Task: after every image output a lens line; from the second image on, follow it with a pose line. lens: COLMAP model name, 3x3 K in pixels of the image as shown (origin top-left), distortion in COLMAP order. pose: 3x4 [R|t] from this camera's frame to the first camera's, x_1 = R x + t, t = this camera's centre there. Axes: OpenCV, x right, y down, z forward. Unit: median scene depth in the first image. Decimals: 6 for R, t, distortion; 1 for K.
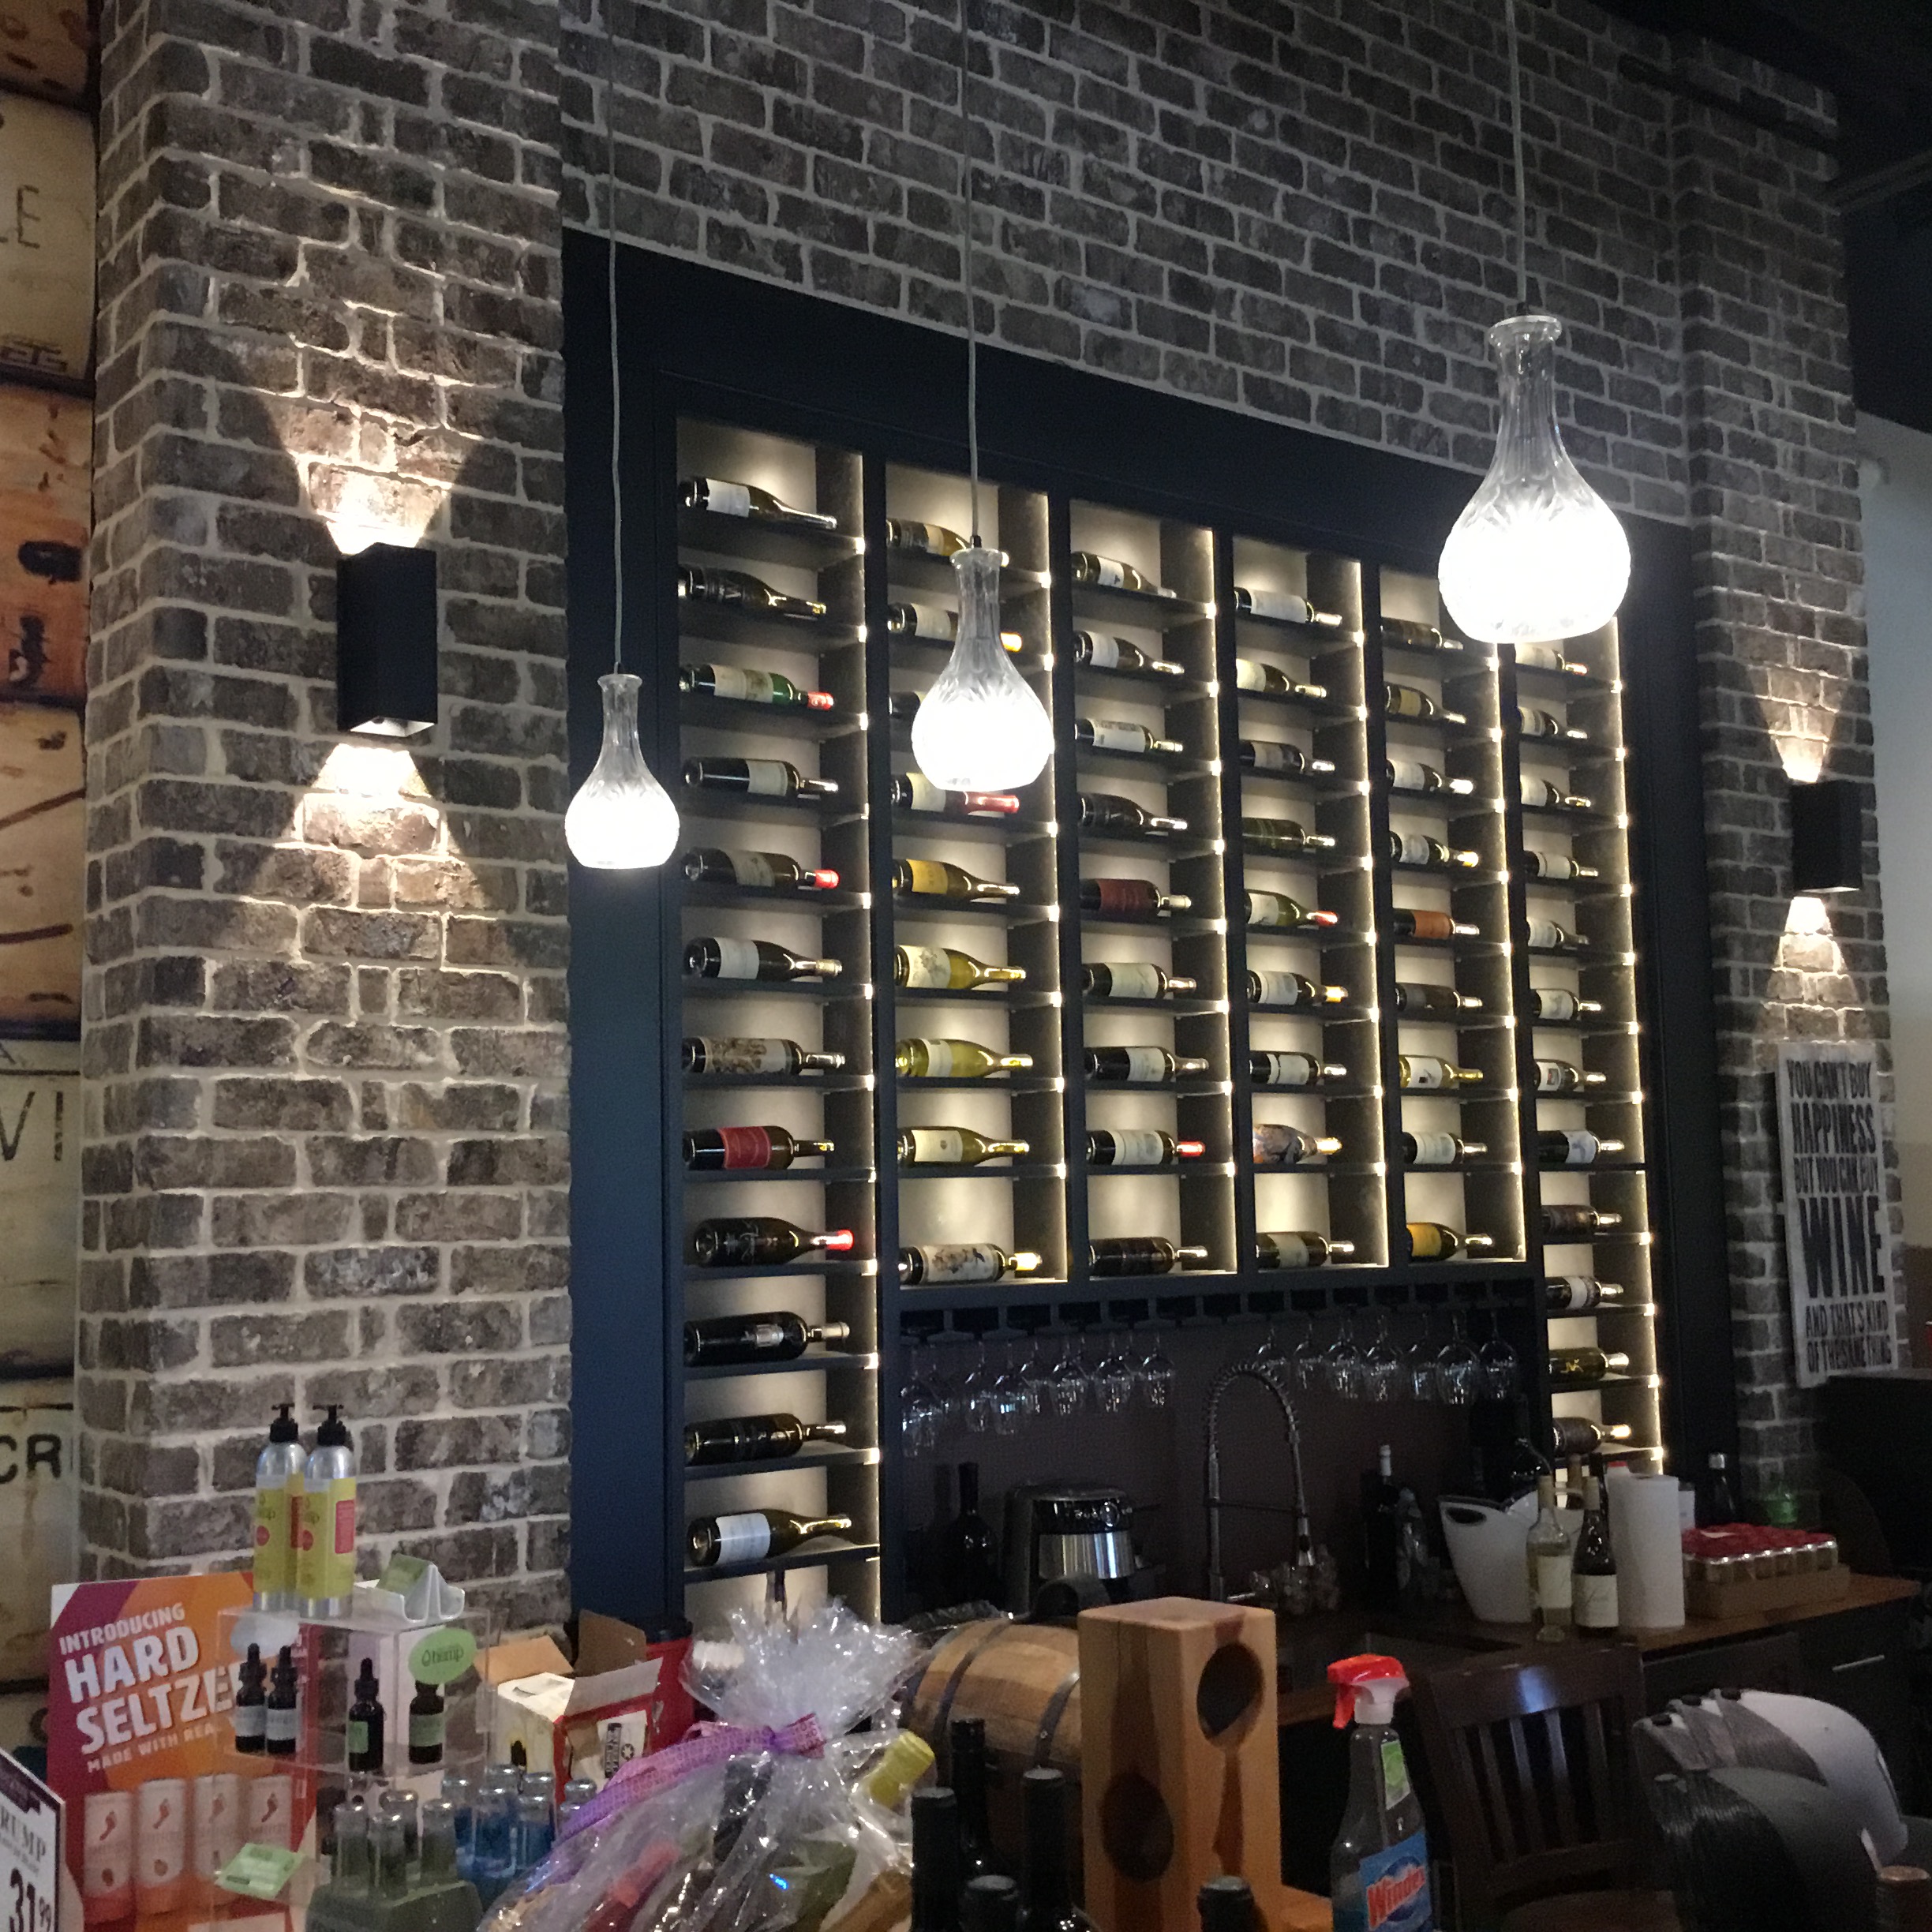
lens RADIAL K [[2255.6, 0, 969.2], [0, 2255.6, 970.4], [0, 0, 1]] dist [0.033012, 0.000000]
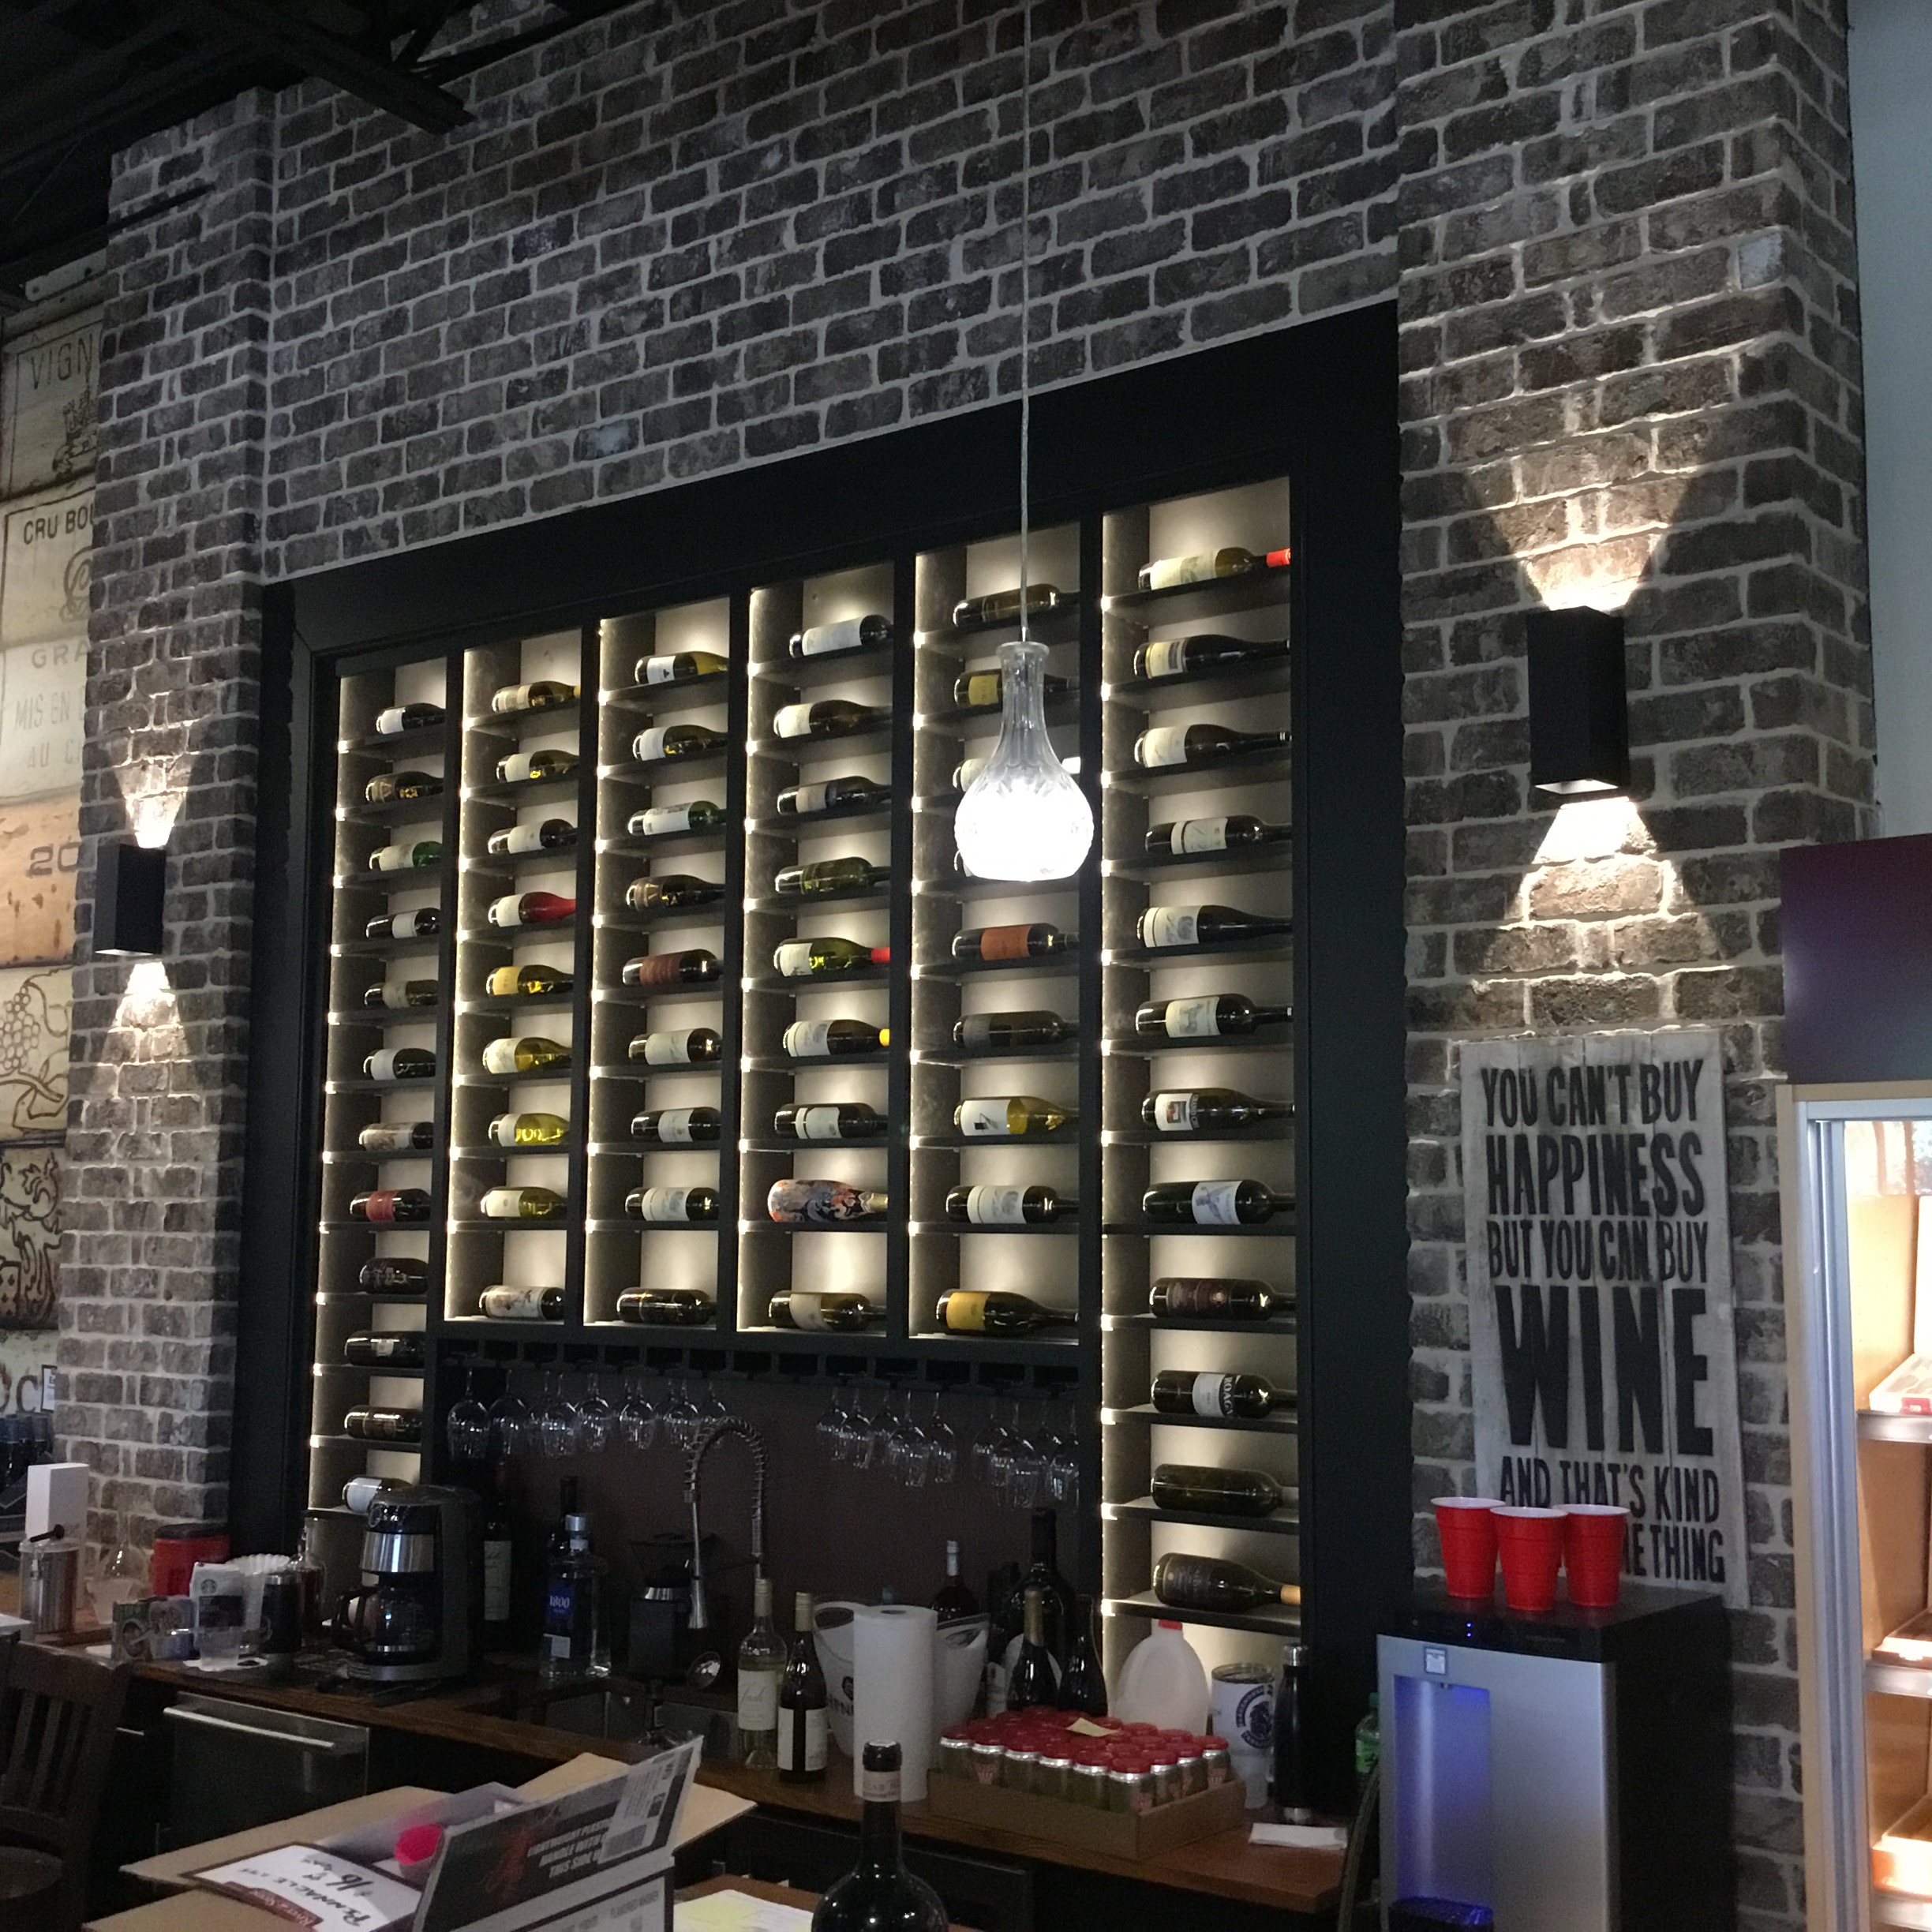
lens RADIAL K [[2255.6, 0, 969.7], [0, 2255.6, 961.4], [0, 0, 1]] dist [0.033012, 0.000000]
pose [[0.300151, -0.089000, -0.949731, 1.212712], [0.089073, 0.993903, -0.064989, 0.049309], [0.949724, -0.065089, 0.306248, 0.869173]]
